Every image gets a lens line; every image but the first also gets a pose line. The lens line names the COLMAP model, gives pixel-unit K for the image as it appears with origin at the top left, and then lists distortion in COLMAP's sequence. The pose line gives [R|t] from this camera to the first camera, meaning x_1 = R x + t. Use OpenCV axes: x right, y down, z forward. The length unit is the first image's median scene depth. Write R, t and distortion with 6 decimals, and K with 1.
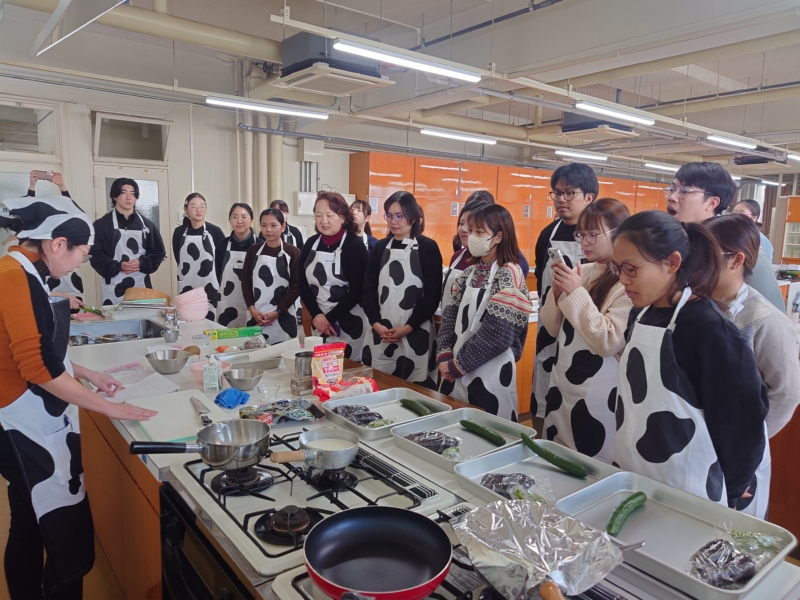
lens RADIAL K [[573.5, 0, 398.8], [0, 573.5, 299.9], [0, 0, 1]] dist [0.001292, 0.006053]
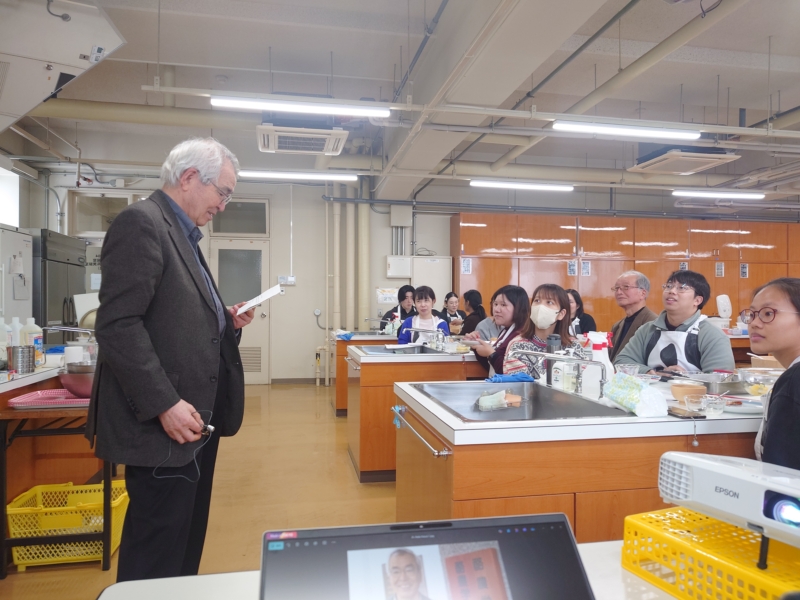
lens RADIAL K [[573.5, 0, 405.6], [0, 573.5, 299.9], [0, 0, 1]] dist [0.001292, 0.006053]
pose [[0.891646, -0.023614, -0.452117, 0.354794], [-0.045036, 0.989059, -0.140476, 0.041273], [0.450488, 0.145616, 0.880827, 0.110688]]
